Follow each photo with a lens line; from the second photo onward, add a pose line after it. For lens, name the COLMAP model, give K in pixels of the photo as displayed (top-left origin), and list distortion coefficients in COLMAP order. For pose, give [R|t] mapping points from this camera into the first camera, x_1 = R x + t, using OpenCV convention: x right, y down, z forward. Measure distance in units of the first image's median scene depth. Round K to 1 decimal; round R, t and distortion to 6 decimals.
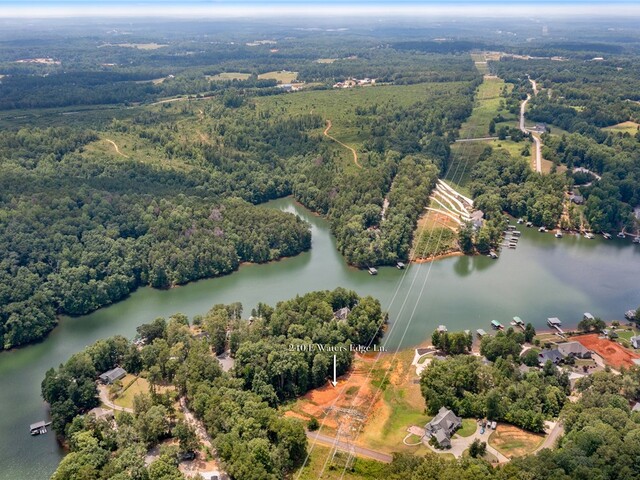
lens RADIAL K [[573.9, 0, 320.0], [0, 573.9, 240.0], [0, 0, 1]] dist [-0.025310, -0.001955]
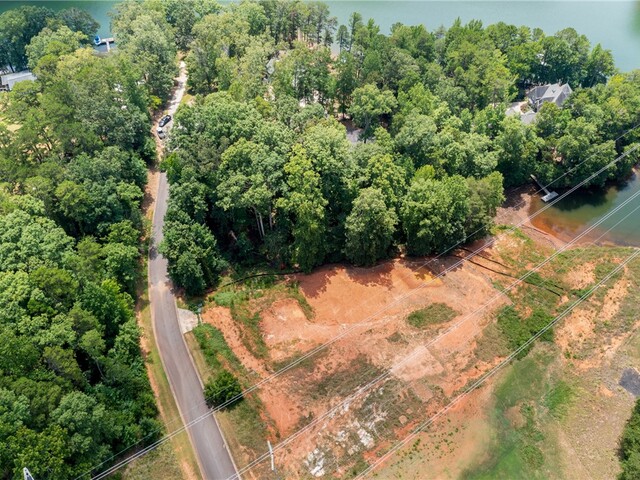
lens RADIAL K [[573.9, 0, 320.0], [0, 573.9, 240.0], [0, 0, 1]] dist [-0.025310, -0.001955]
pose [[0.842468, 0.389228, -0.372489, 0.073232], [-0.185951, 0.858993, 0.477026, 0.043264], [0.505637, -0.332614, 0.796052, 0.457064]]
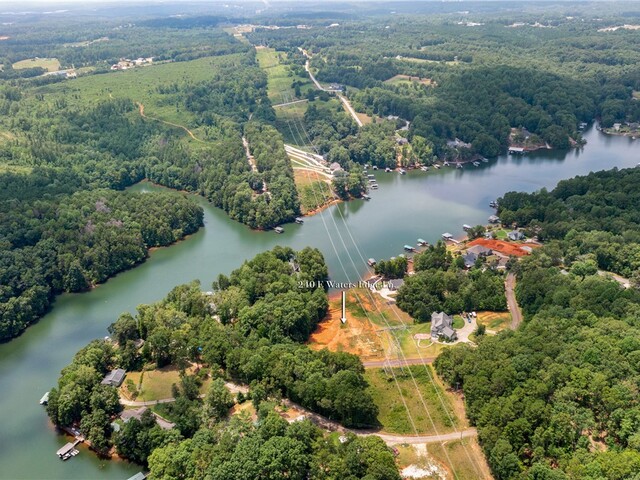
lens RADIAL K [[560.4, 0, 320.0], [0, 560.4, 240.0], [0, 0, 1]] dist [-0.030438, 0.009383]
pose [[0.893850, -0.205583, 0.398457, -0.254603], [0.187458, 0.978639, 0.084406, -0.001224], [-0.407298, -0.000752, 0.913295, 0.010165]]
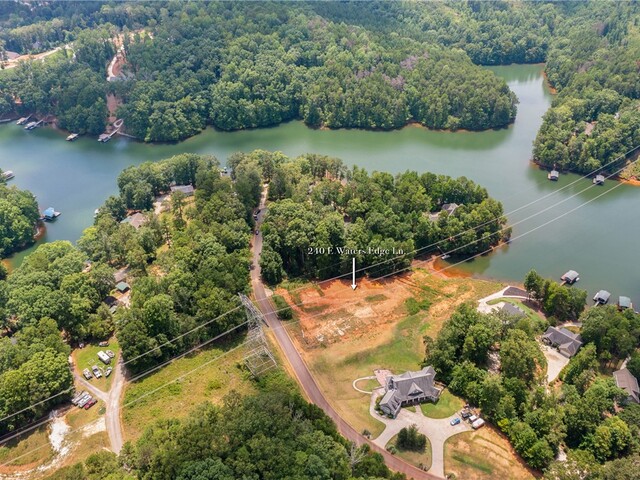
lens RADIAL K [[560.4, 0, 320.0], [0, 560.4, 240.0], [0, 0, 1]] dist [-0.030438, 0.009383]
pose [[0.801787, 0.344257, -0.488492, 0.225324], [-0.217030, 0.929337, 0.298714, -0.017838], [0.556808, -0.133488, 0.819845, 0.217328]]
